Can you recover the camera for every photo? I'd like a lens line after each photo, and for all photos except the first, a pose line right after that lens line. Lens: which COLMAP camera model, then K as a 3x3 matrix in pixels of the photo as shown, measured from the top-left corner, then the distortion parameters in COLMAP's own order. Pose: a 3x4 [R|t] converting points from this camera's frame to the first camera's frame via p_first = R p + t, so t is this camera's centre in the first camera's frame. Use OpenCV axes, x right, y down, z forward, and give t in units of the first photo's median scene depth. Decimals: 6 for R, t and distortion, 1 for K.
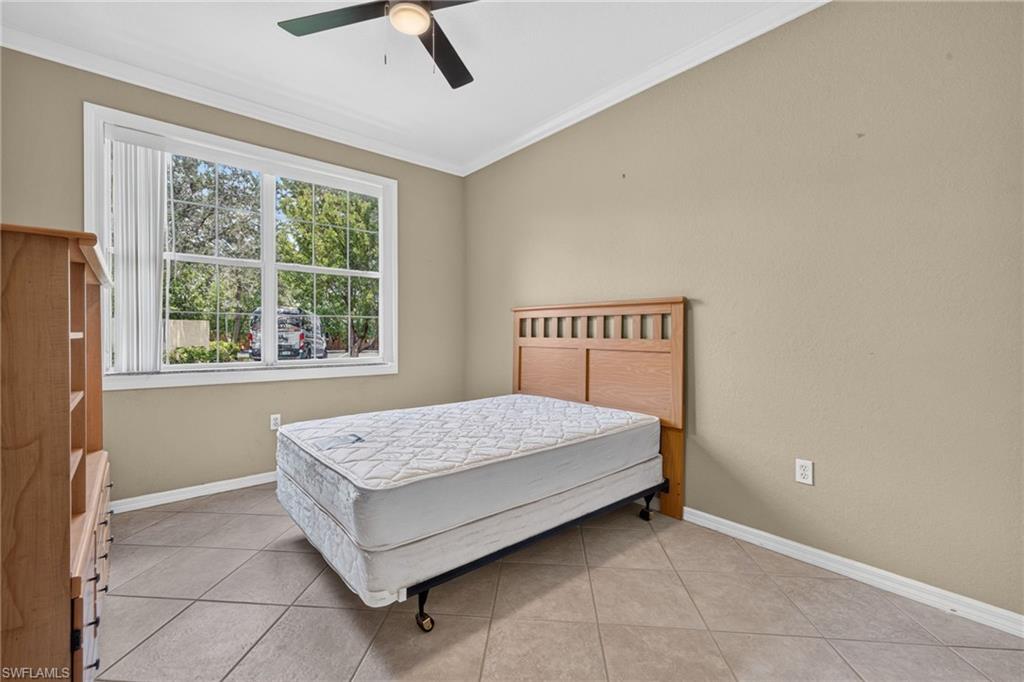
lens RADIAL K [[445.4, 0, 509.0], [0, 445.4, 335.1], [0, 0, 1]] dist [0.011067, -0.000004]
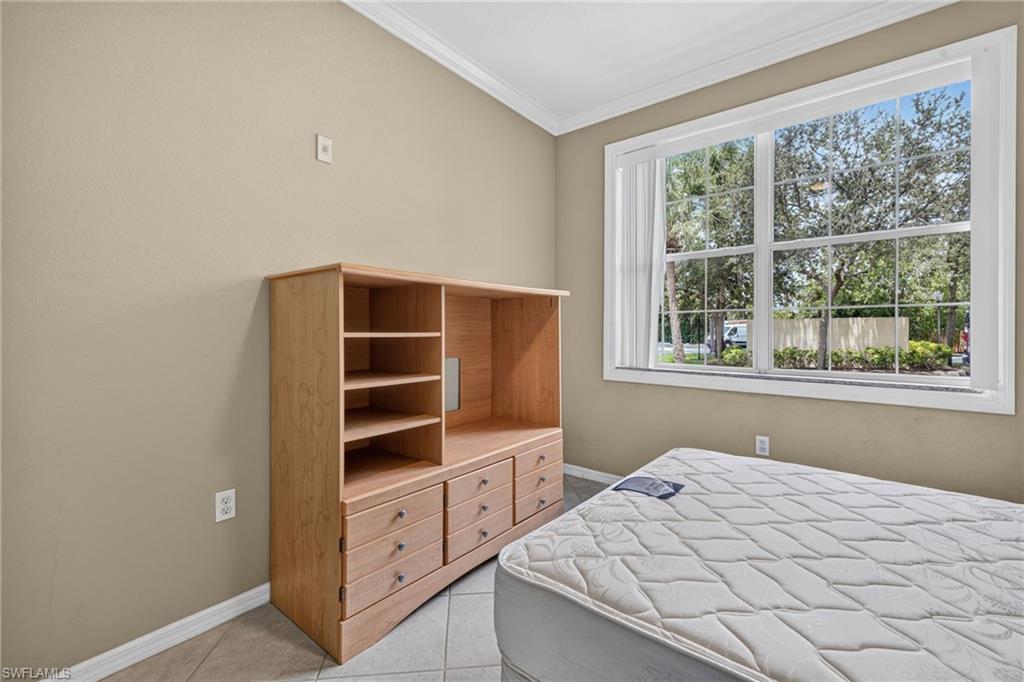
lens RADIAL K [[445.4, 0, 509.0], [0, 445.4, 335.1], [0, 0, 1]] dist [0.011067, -0.000004]
pose [[0.165565, 0.008711, -0.986160, 0.174795], [-0.005442, 0.999954, 0.007920, -0.004686], [0.986184, 0.004055, 0.165605, 0.415029]]
